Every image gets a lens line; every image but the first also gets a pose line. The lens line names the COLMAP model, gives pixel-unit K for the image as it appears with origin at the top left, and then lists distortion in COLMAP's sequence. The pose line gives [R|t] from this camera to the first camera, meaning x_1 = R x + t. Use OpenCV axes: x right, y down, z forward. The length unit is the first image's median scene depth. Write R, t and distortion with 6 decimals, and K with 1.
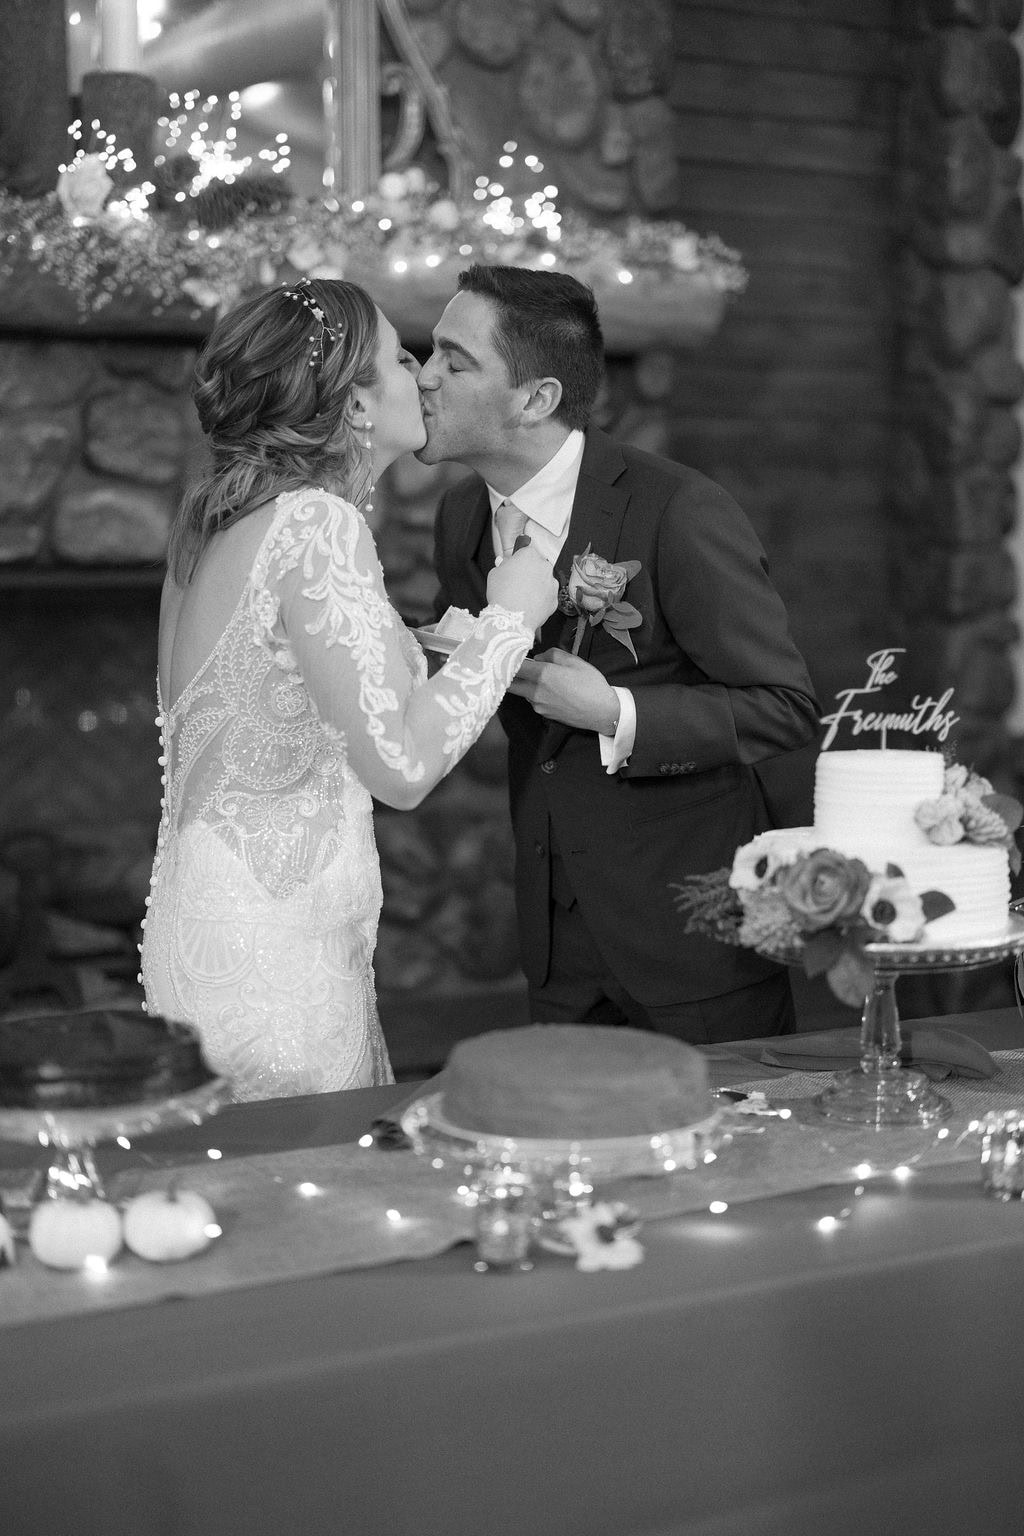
lens RADIAL K [[2234.2, 0, 516.1], [0, 2234.2, 767.2], [0, 0, 1]] dist [0.009190, 0.000000]
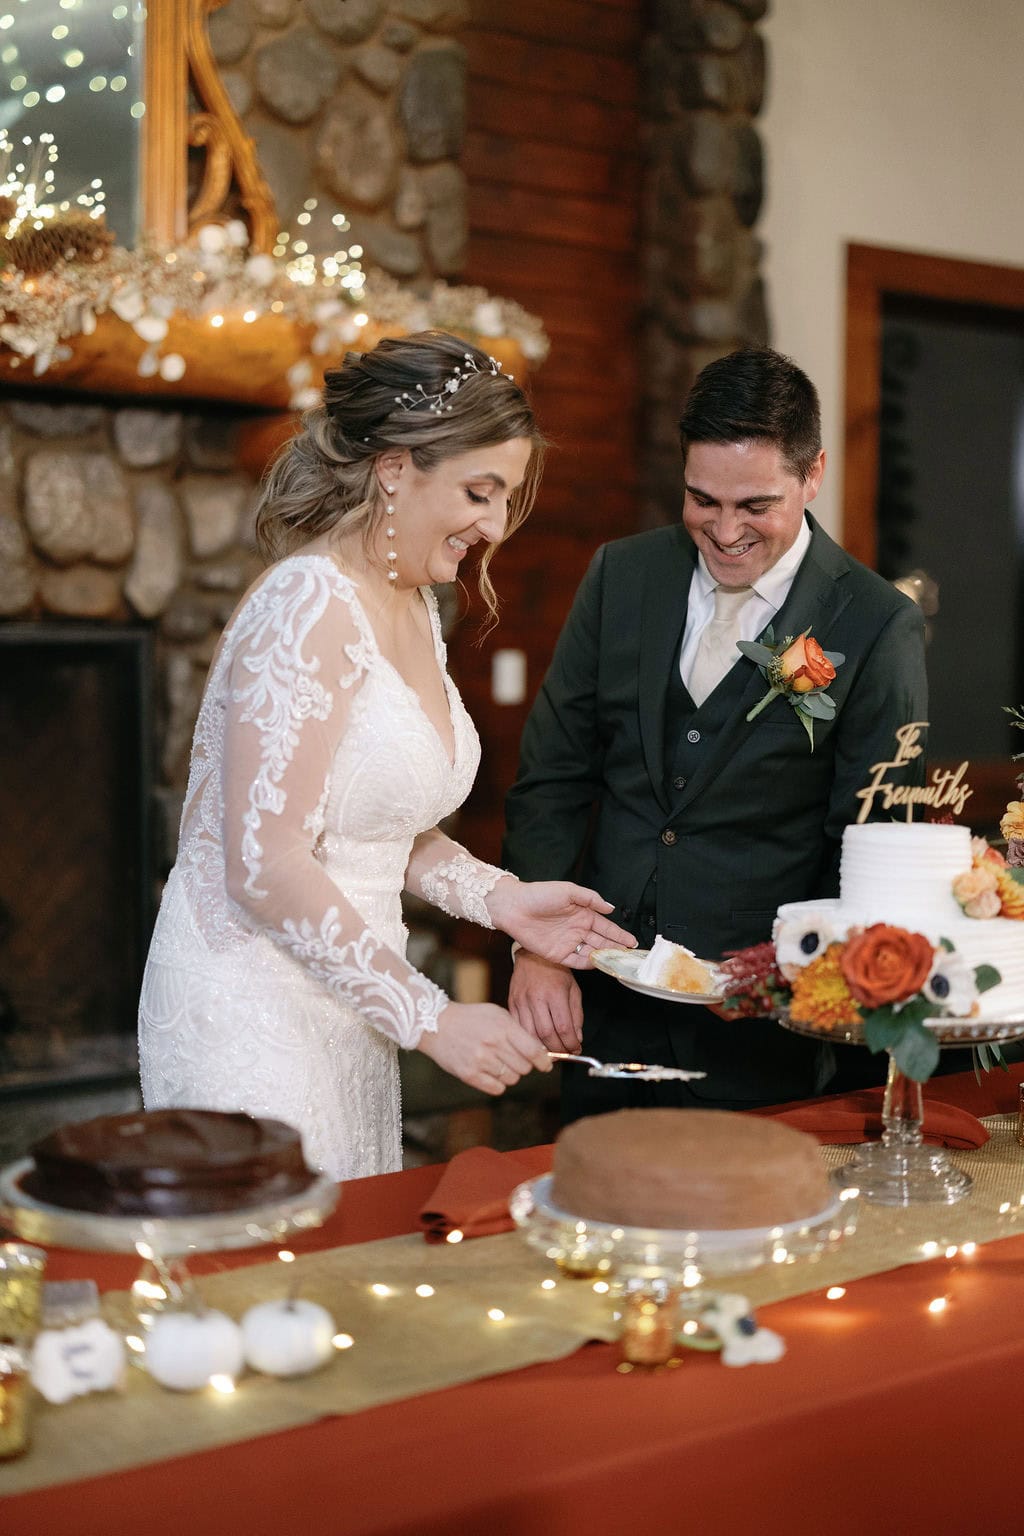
lens RADIAL K [[2234.2, 0, 521.9], [0, 2234.2, 763.4], [0, 0, 1]] dist [0.009190, 0.000000]
pose [[0.982481, 0.003381, 0.186331, -0.106568], [0.002037, 0.999581, -0.028879, -0.003318], [-0.186350, 0.028753, 0.982063, 0.026838]]
